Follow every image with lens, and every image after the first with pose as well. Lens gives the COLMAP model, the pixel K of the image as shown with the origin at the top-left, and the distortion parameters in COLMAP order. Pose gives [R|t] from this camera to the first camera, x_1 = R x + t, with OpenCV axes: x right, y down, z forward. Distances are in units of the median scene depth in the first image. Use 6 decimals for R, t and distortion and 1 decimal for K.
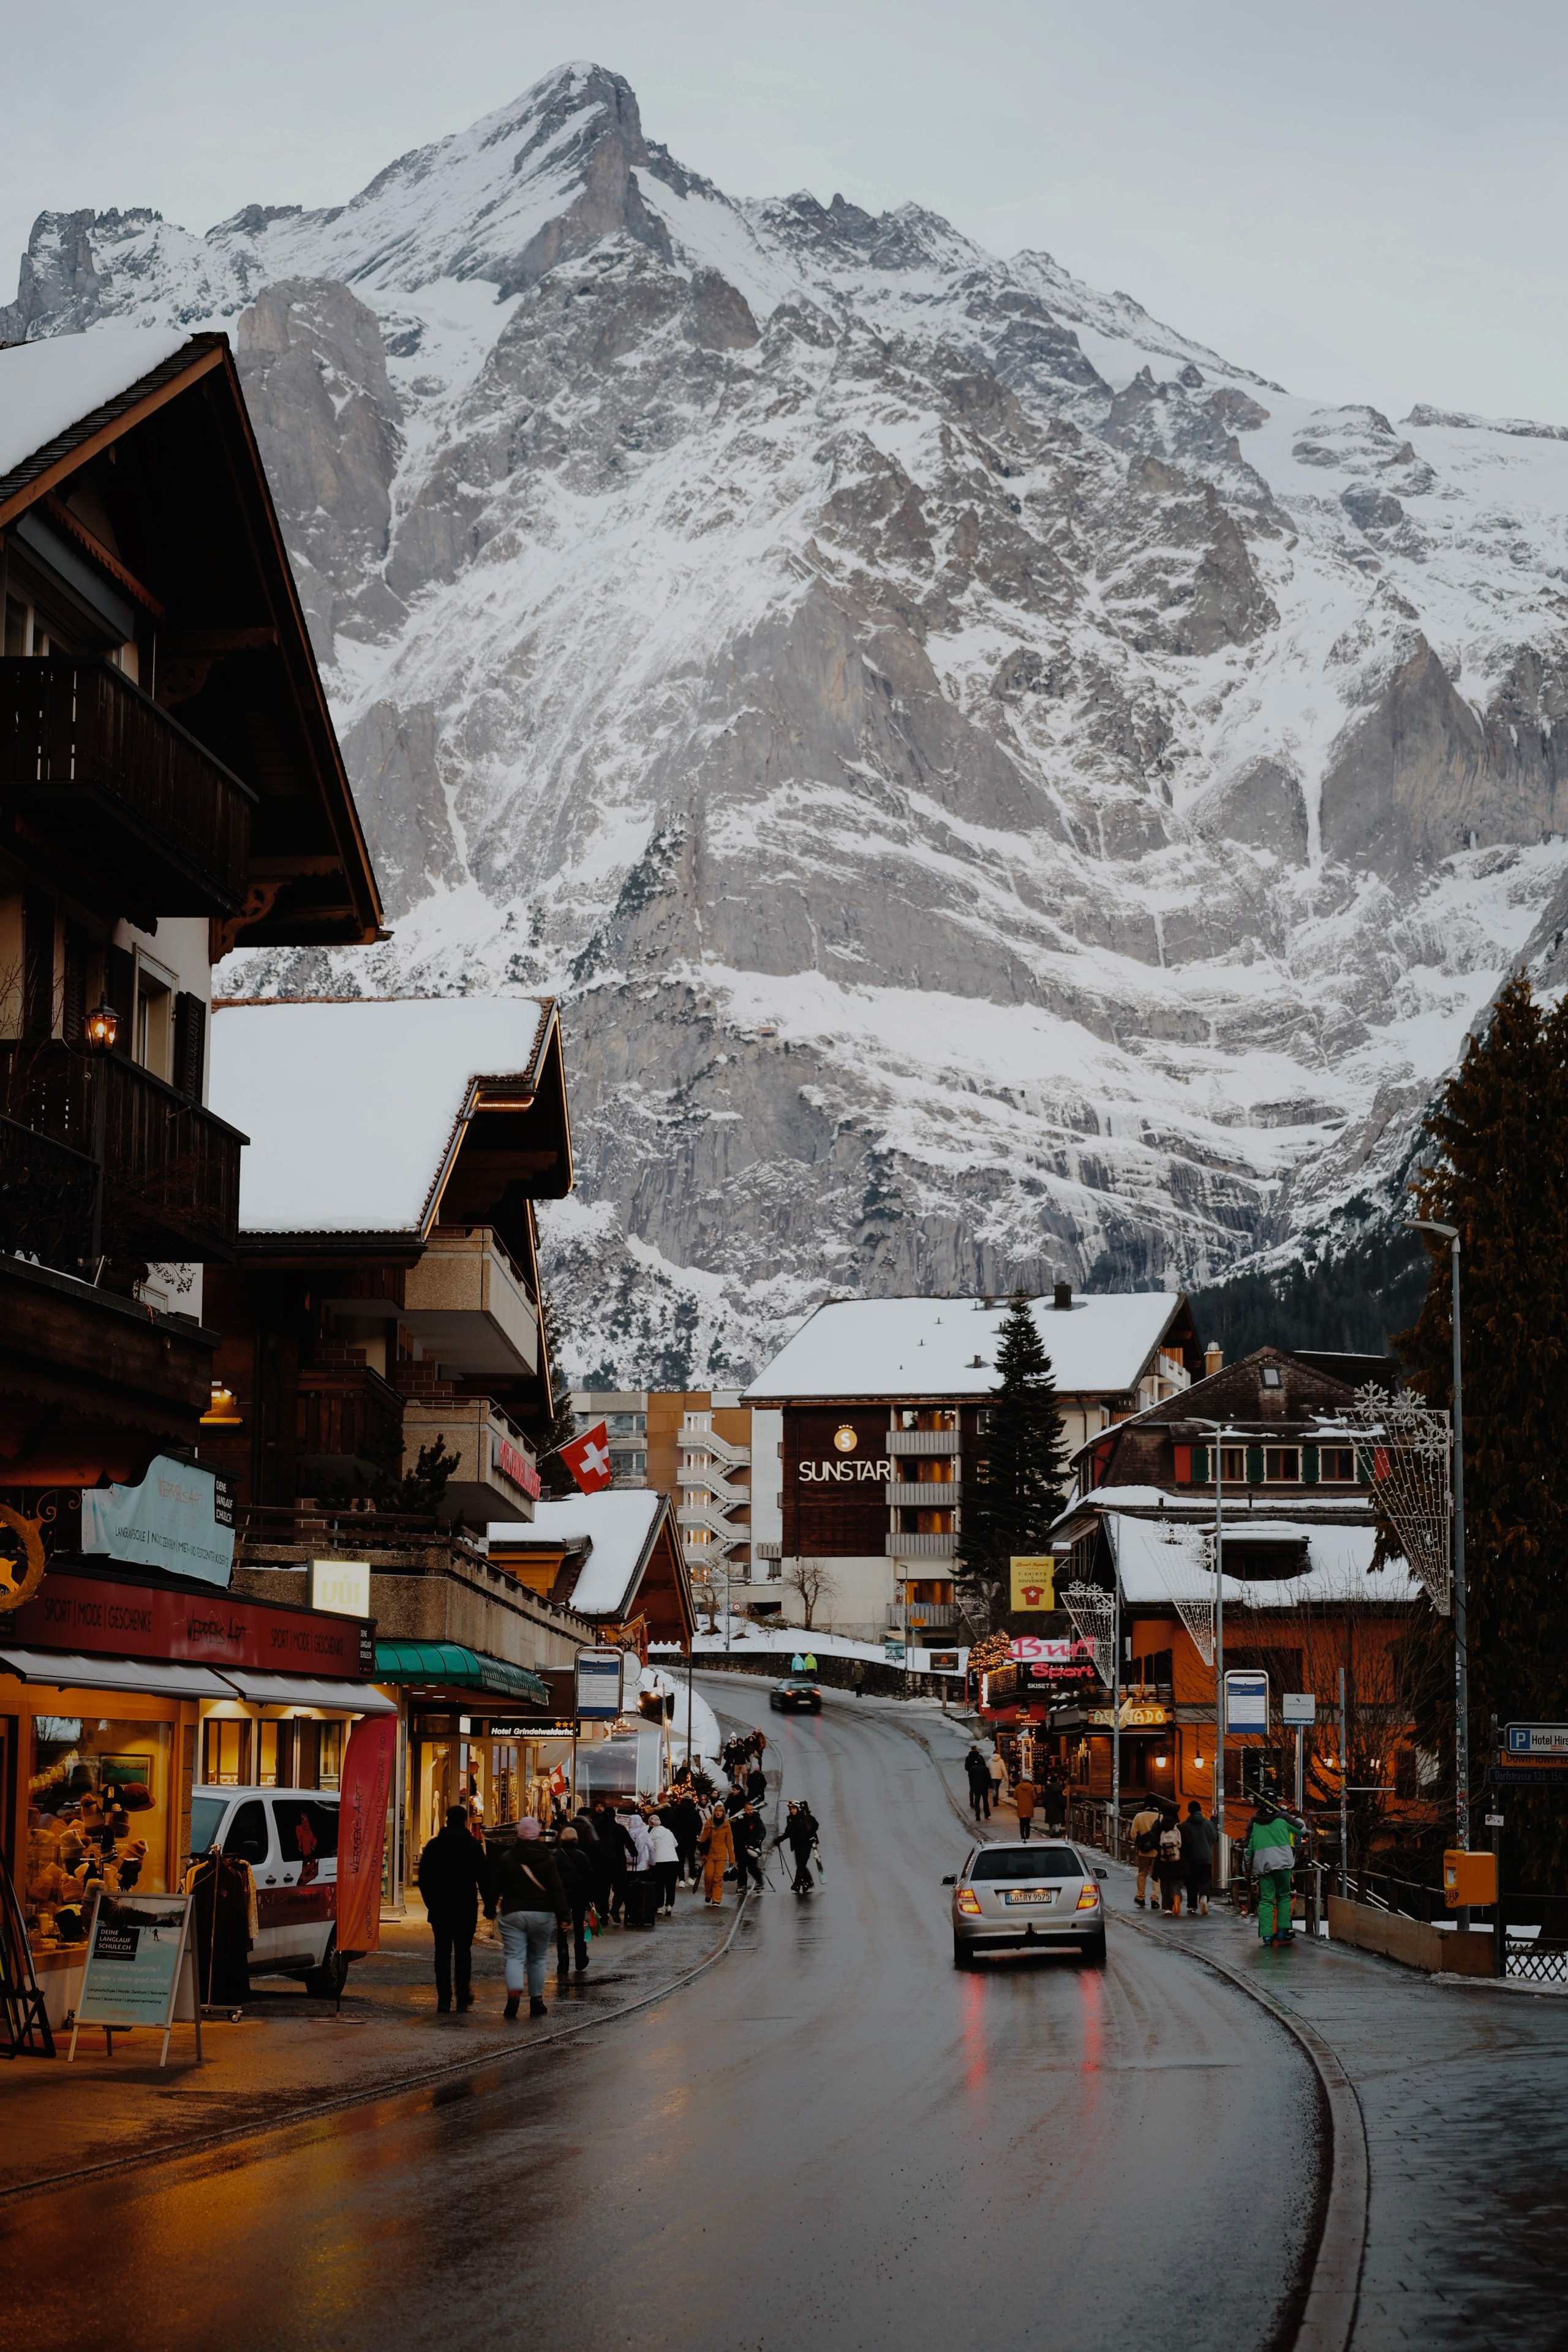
lens RADIAL K [[4001.7, 0, 783.6], [0, 4001.7, 1175.6], [0, 0, 1]] dist [-0.049384, 0.000000]
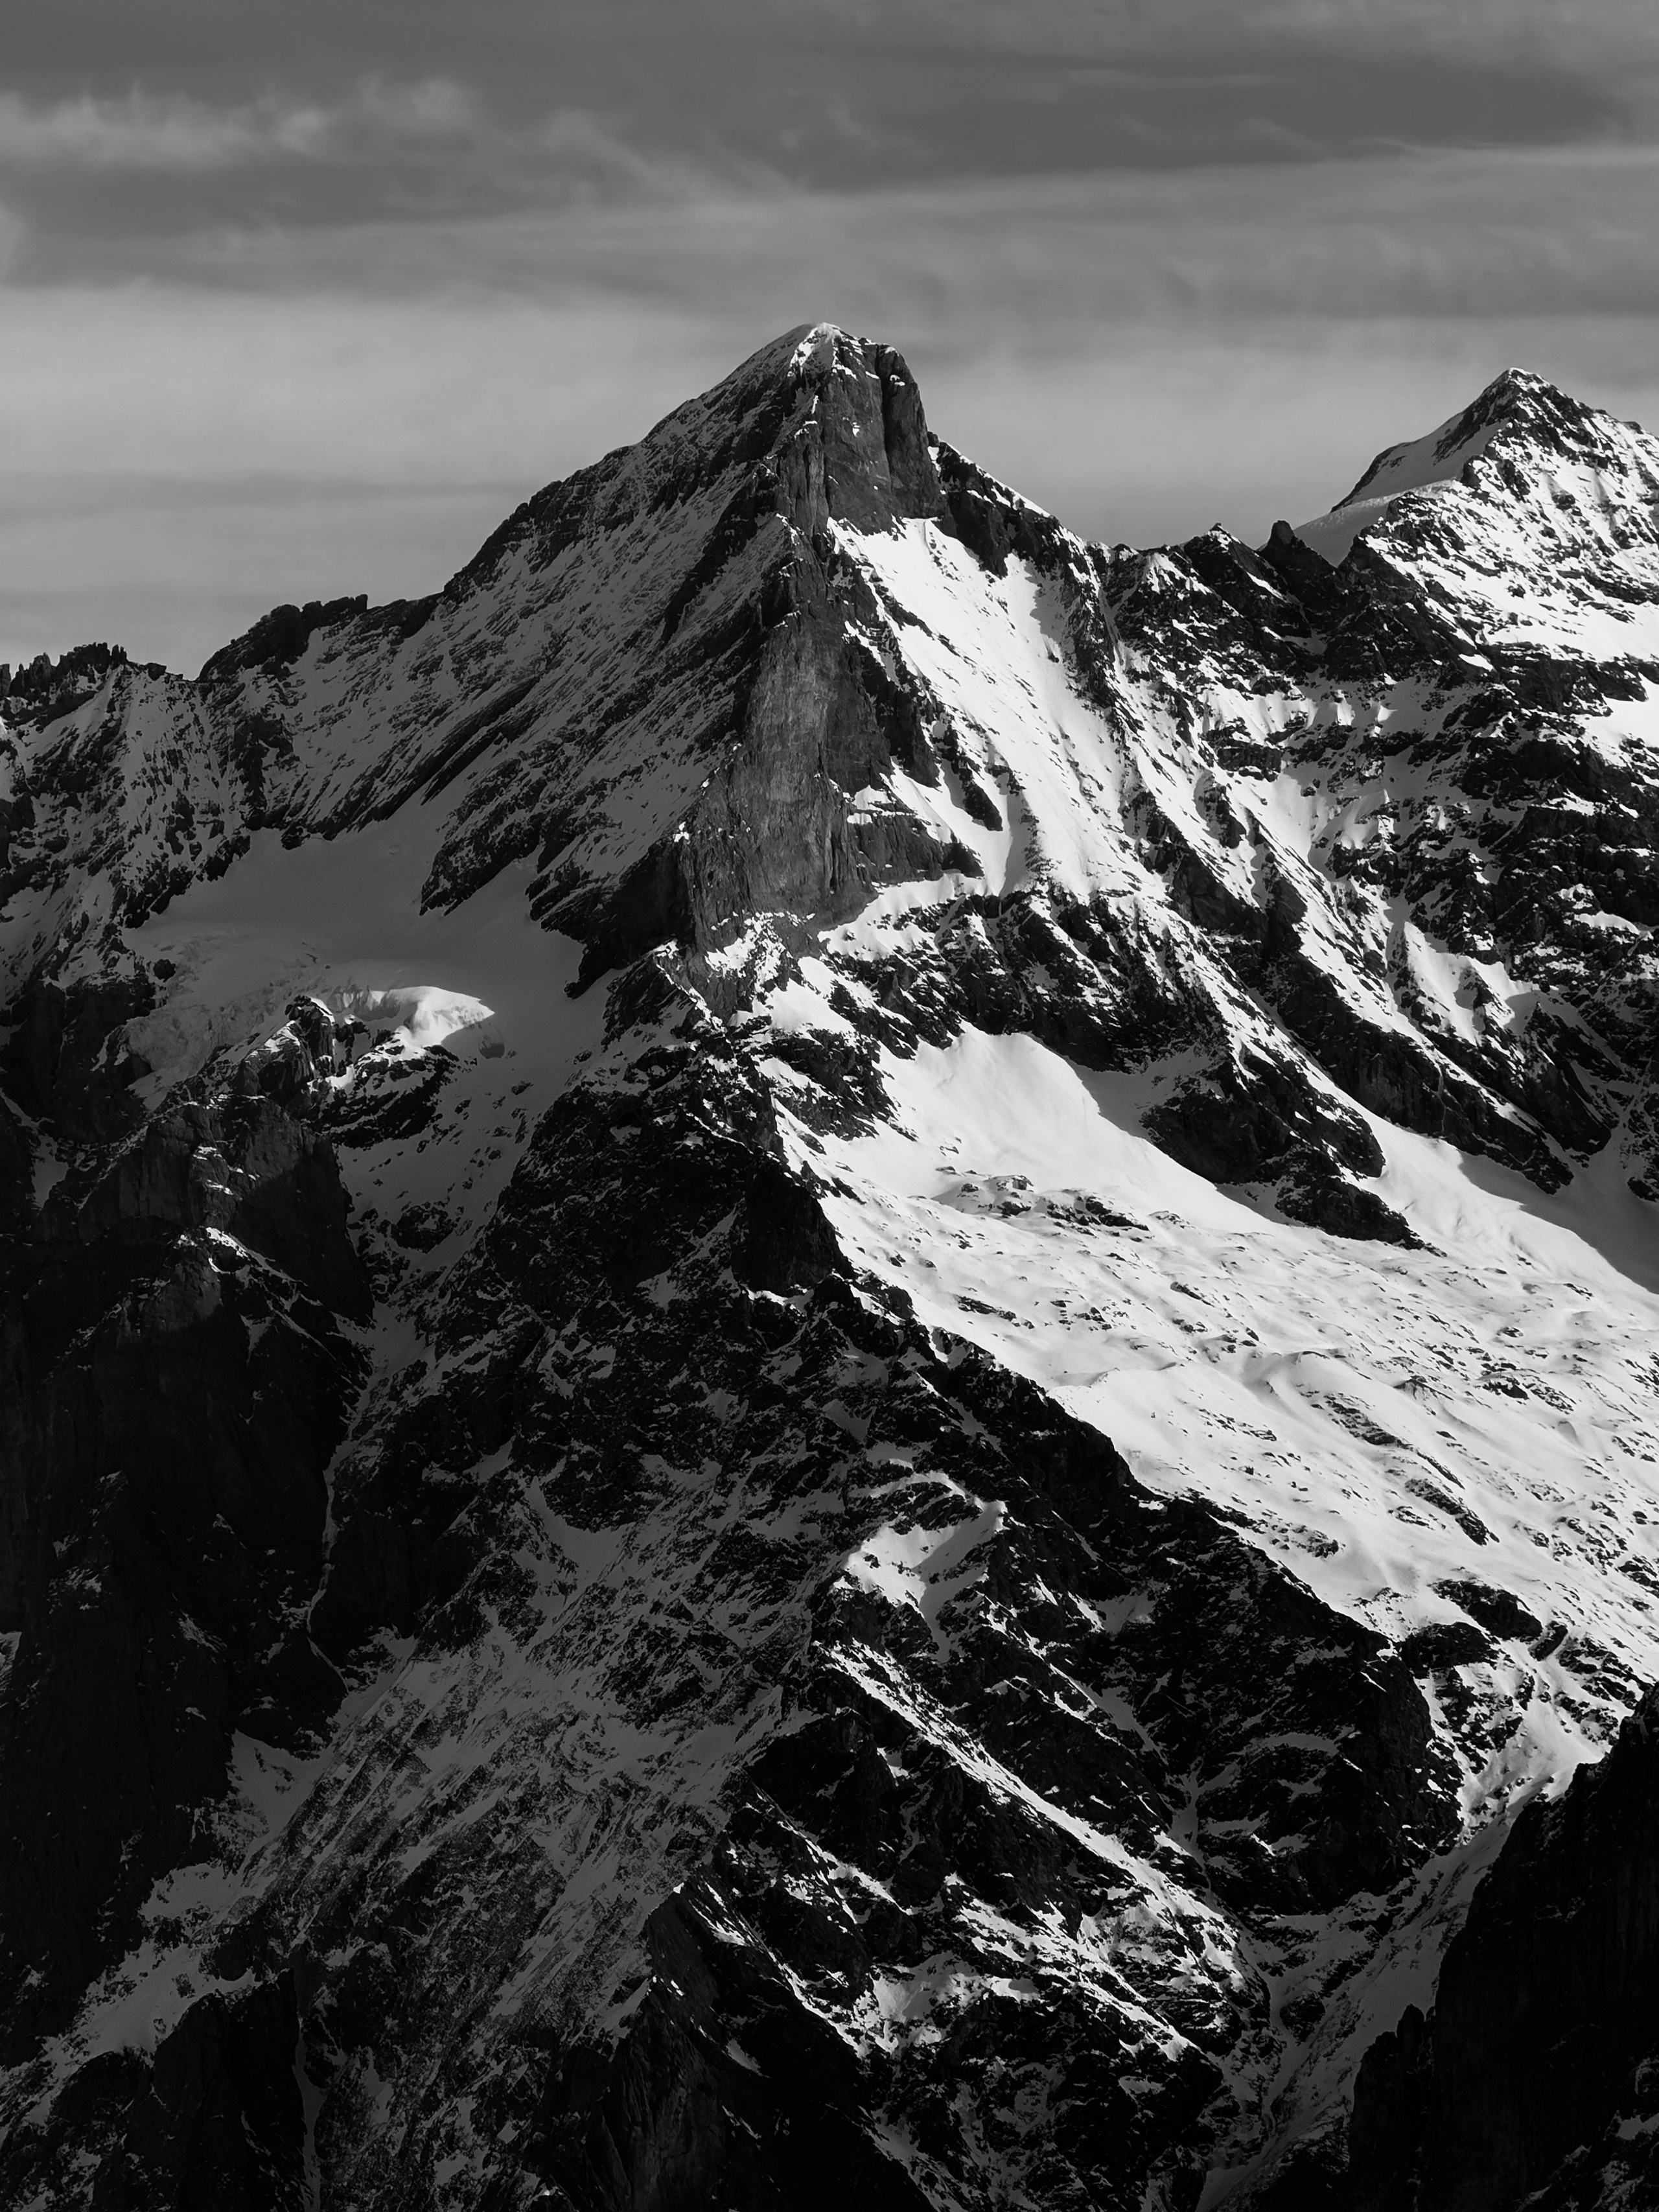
lens RADIAL K [[12992.1, 0, 829.7], [0, 12992.1, 1106.6], [0, 0, 1]] dist [0.156881, 0.000000]
pose [[0.979117, -0.023844, -0.201895, 0.433235], [0.036534, 0.997568, 0.059363, -0.365535], [0.199988, -0.065499, 0.977607, -1.131442]]
